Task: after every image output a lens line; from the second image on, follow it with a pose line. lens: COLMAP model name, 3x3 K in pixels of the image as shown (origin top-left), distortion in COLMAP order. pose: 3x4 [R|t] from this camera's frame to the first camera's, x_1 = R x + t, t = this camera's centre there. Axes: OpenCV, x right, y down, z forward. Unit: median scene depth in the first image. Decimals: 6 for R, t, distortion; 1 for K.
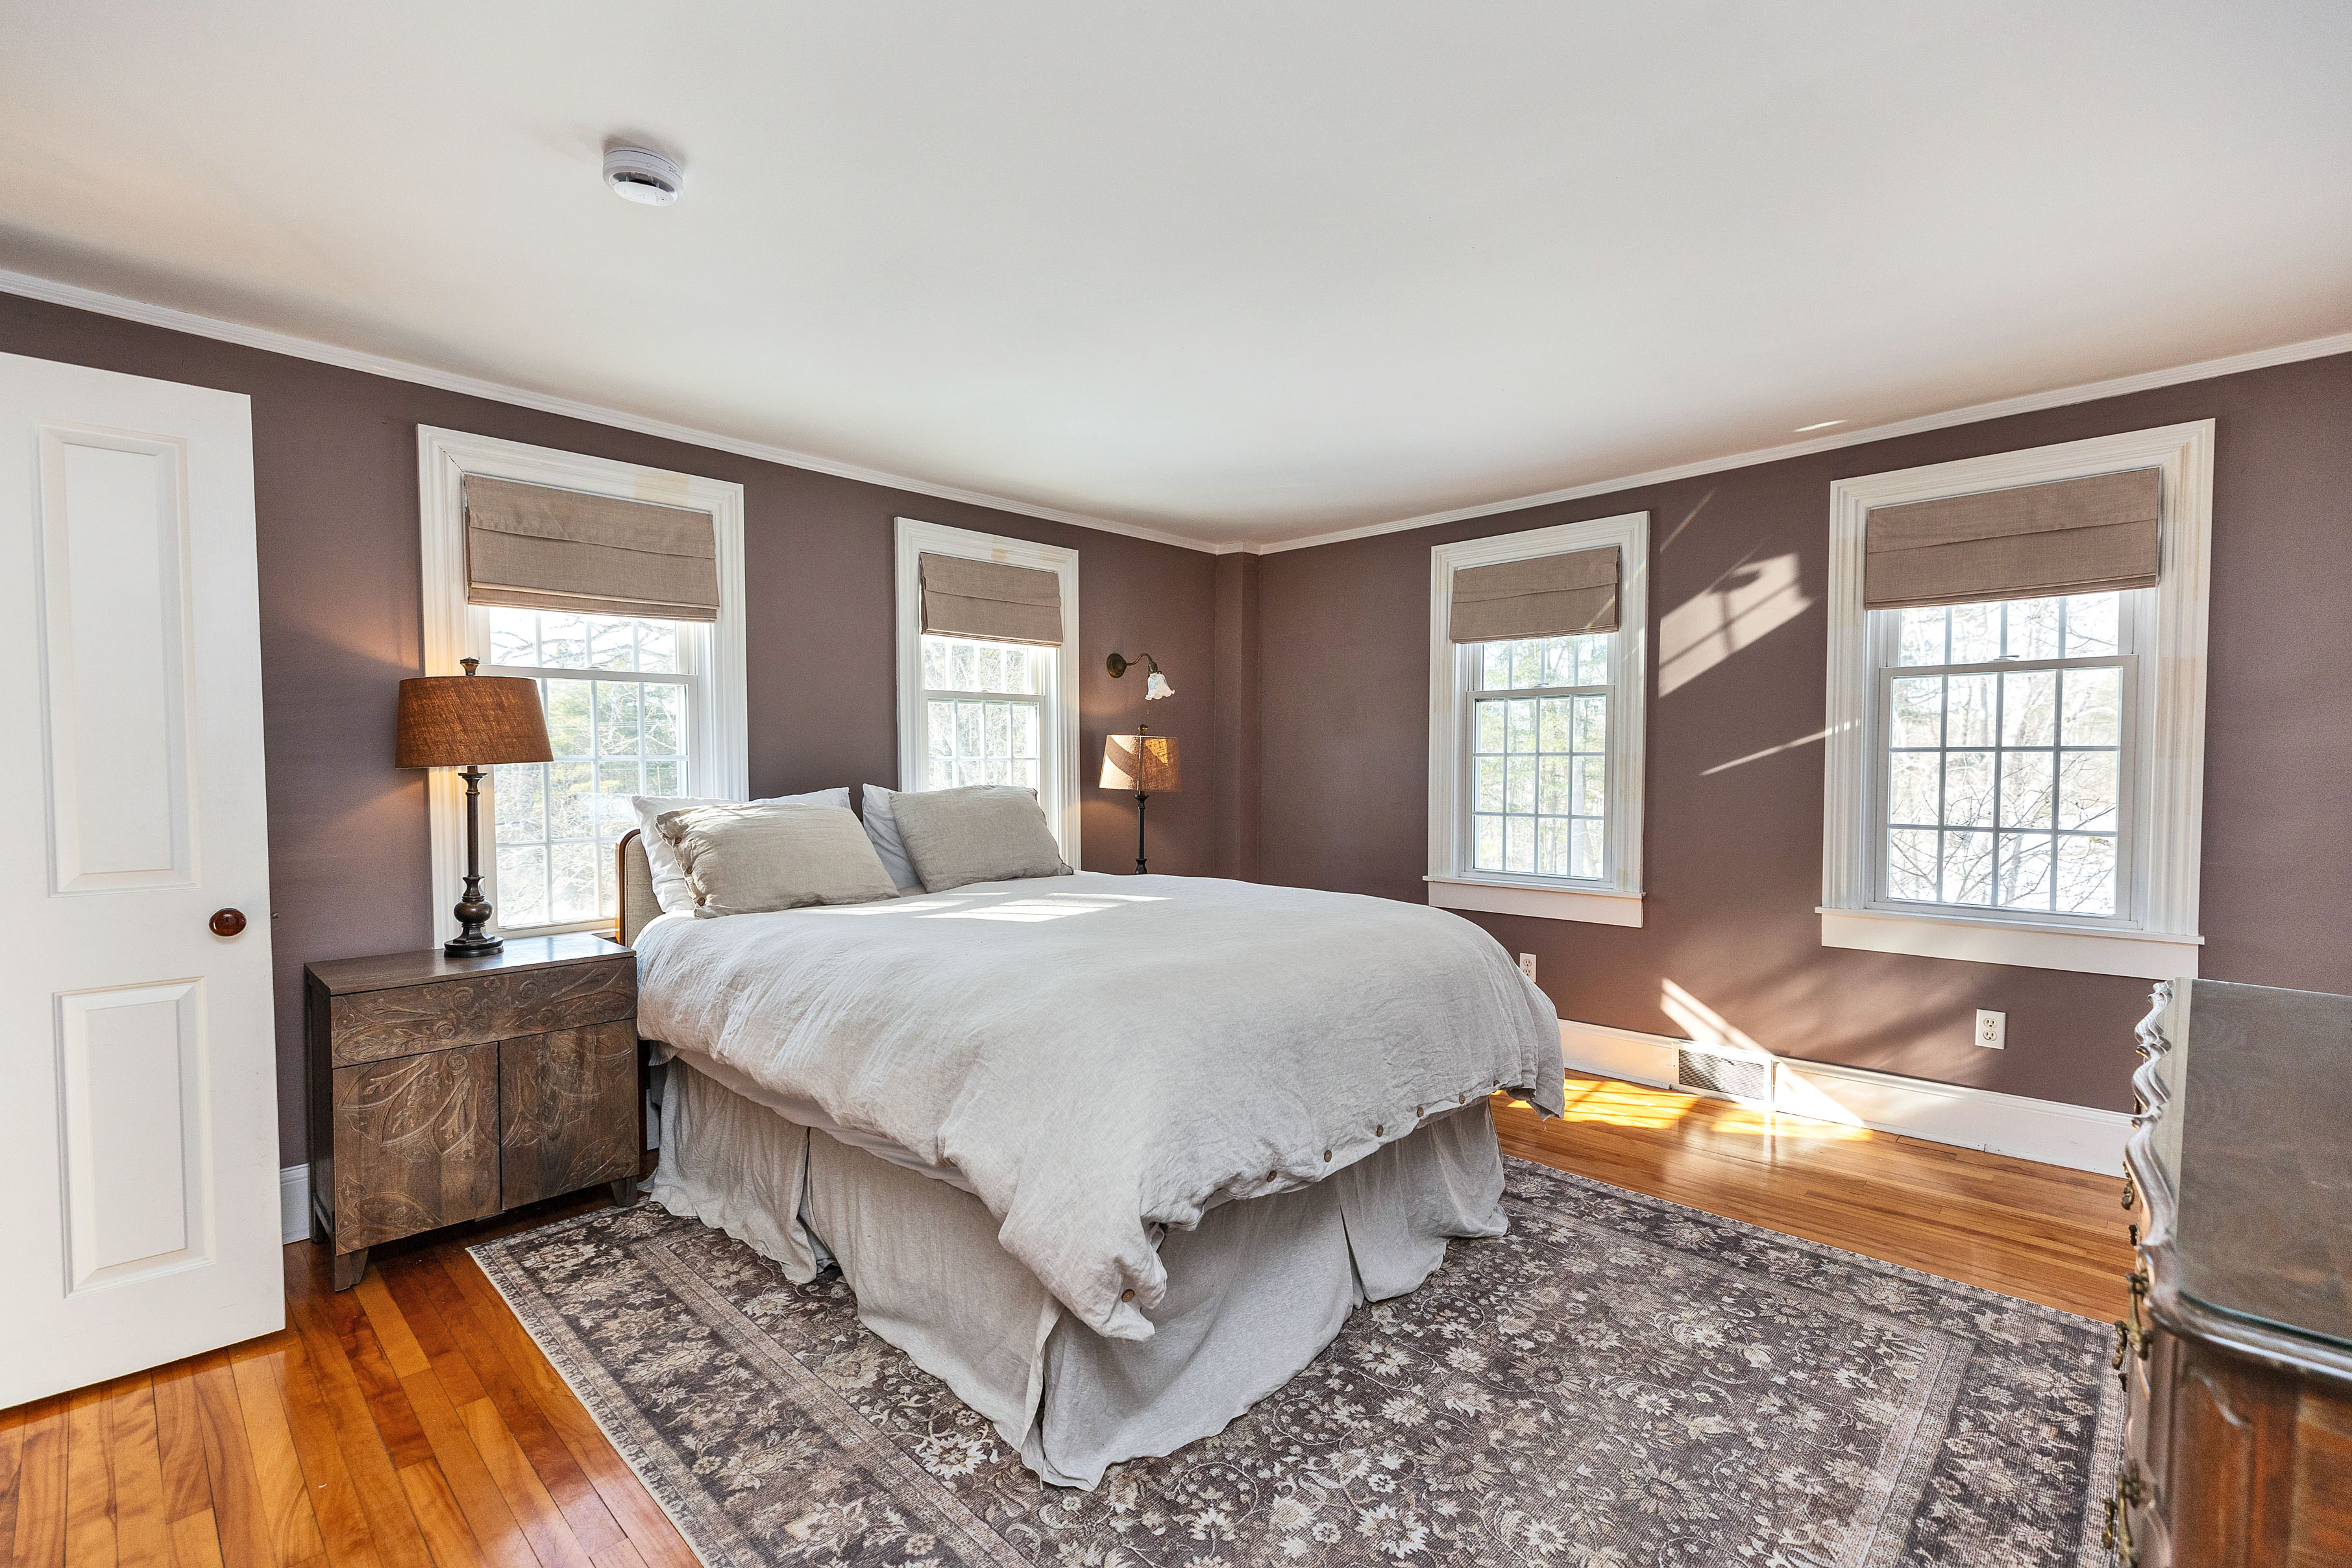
lens RADIAL K [[1038.9, 0, 1176.9], [0, 1038.9, 787.6], [0, 0, 1]] dist [0.020104, 0.000168]
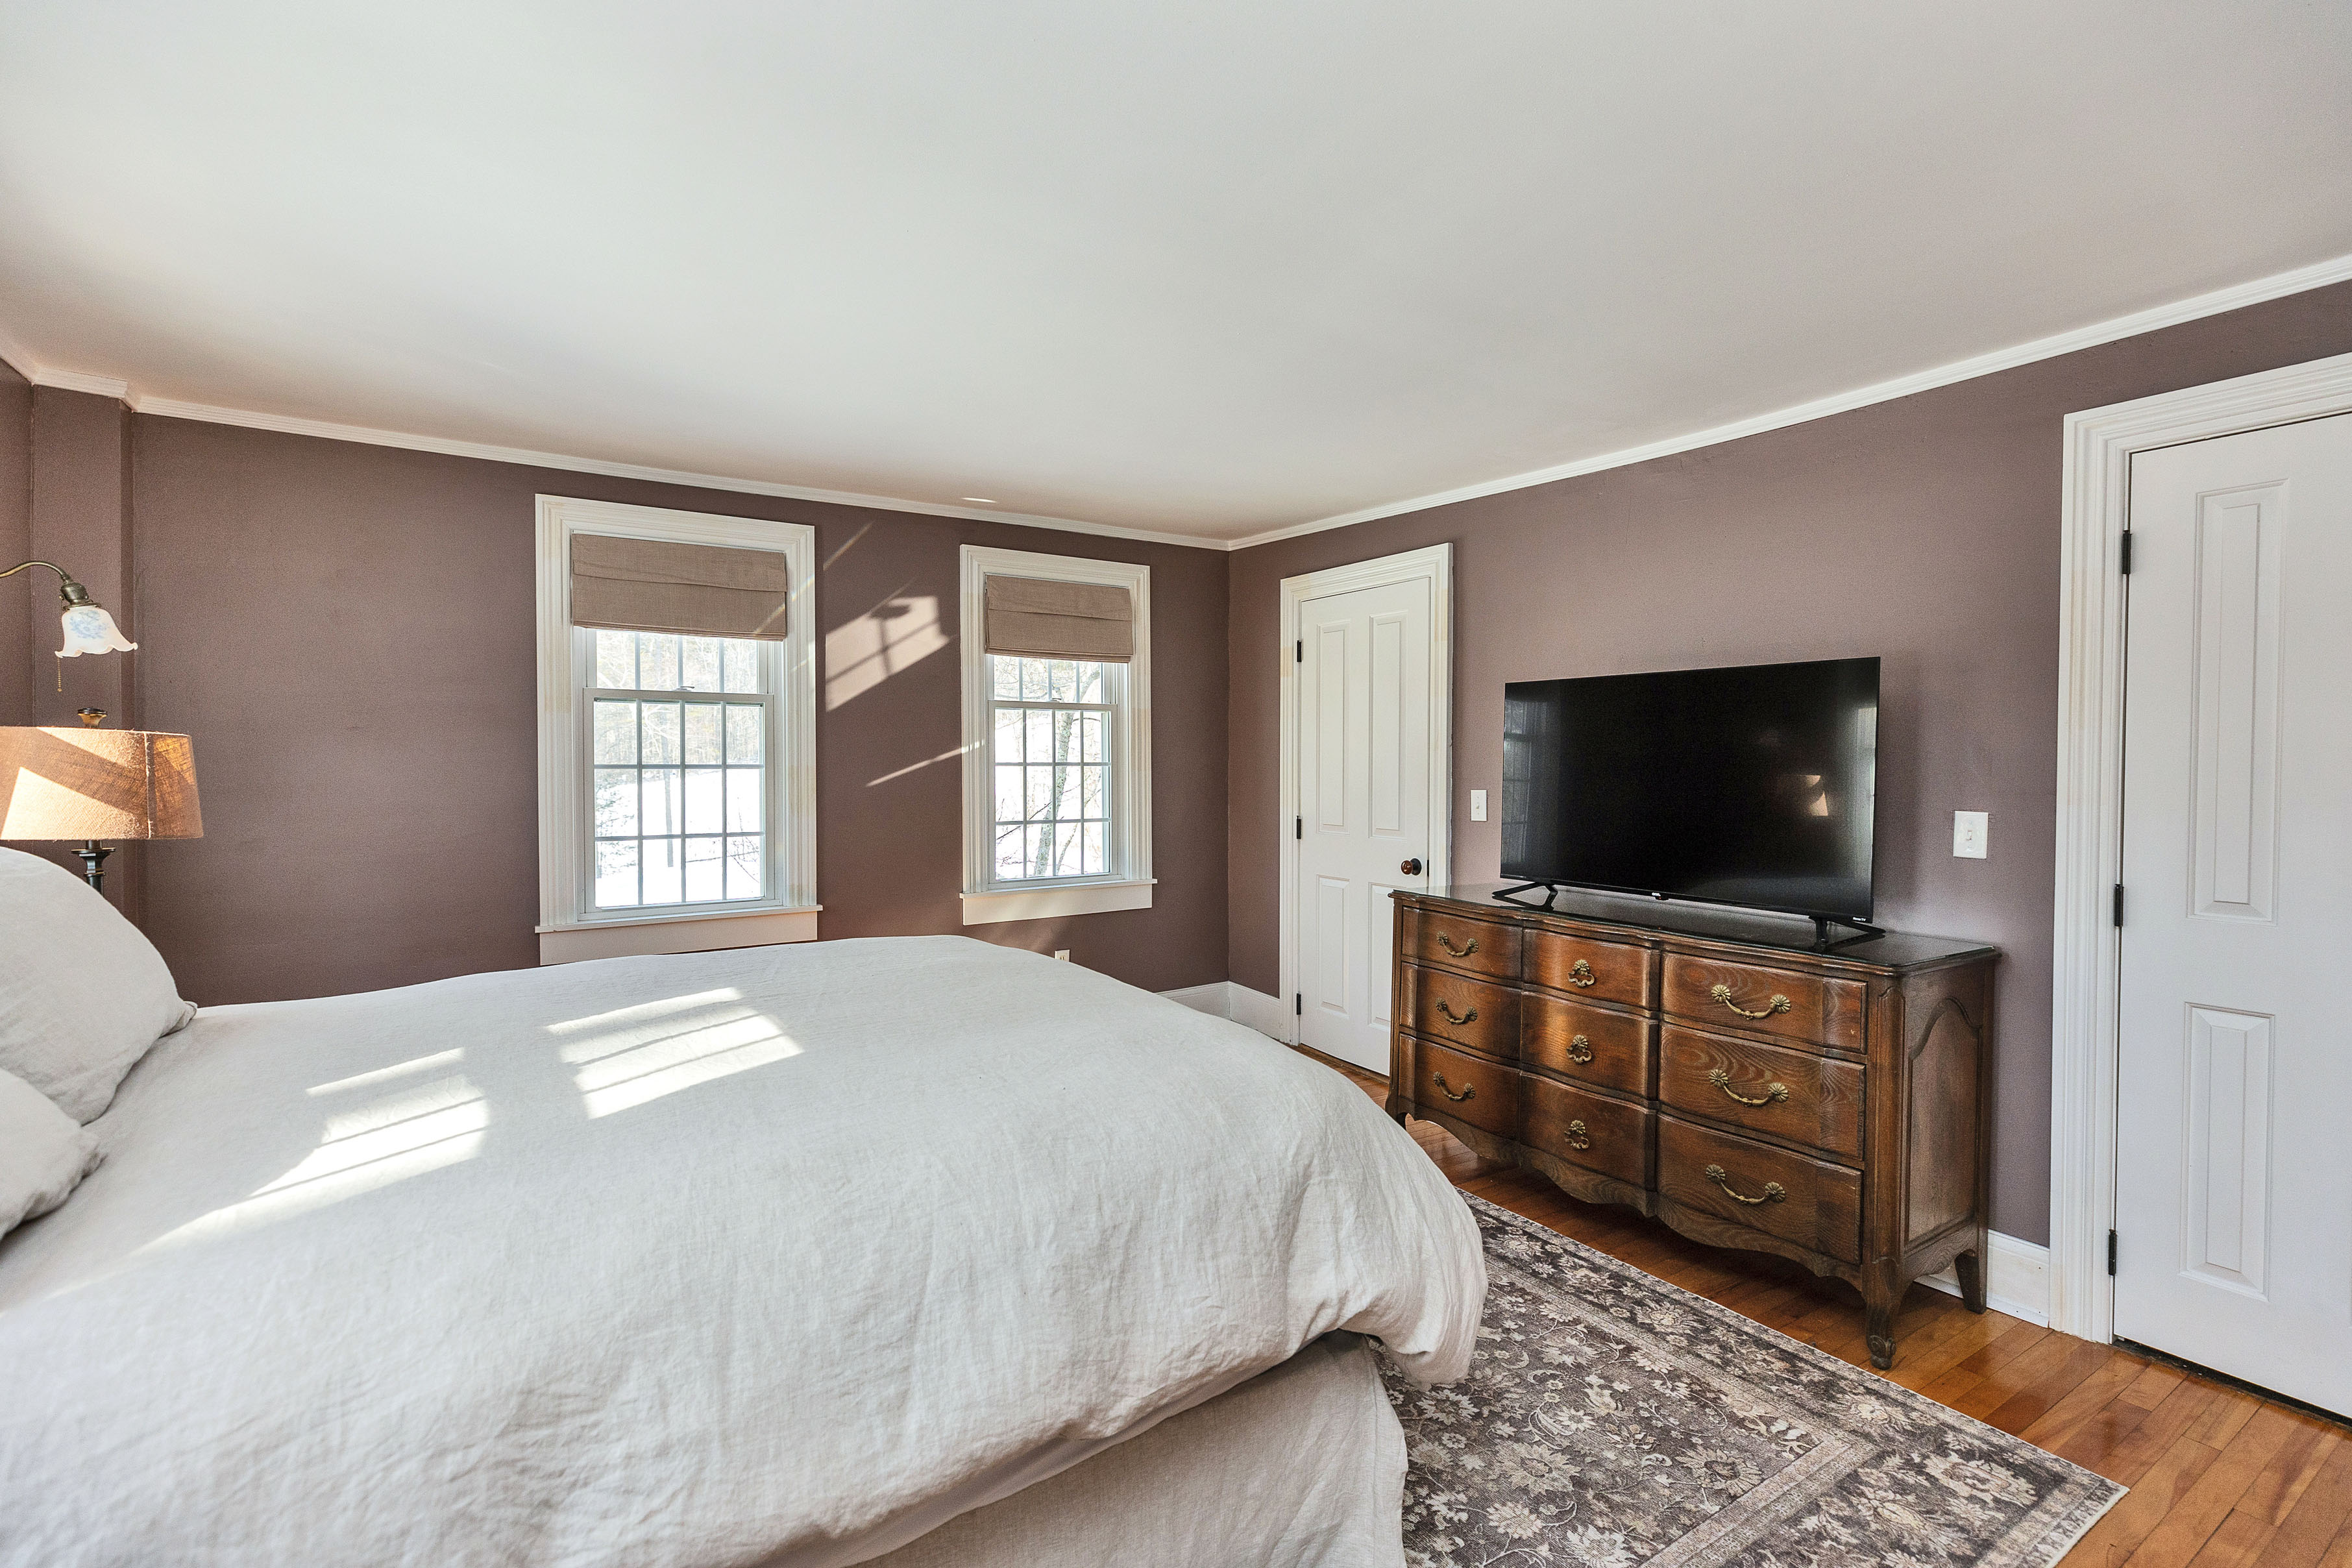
lens RADIAL K [[1044.0, 0, 1179.3], [0, 1044.0, 777.4], [0, 0, 1]] dist [0.002210, 0.000046]
pose [[0.231555, -0.007966, 0.972789, -0.501095], [0.033243, 0.999447, 0.000272, -0.012569], [-0.972254, 0.032275, 0.231691, 0.483558]]
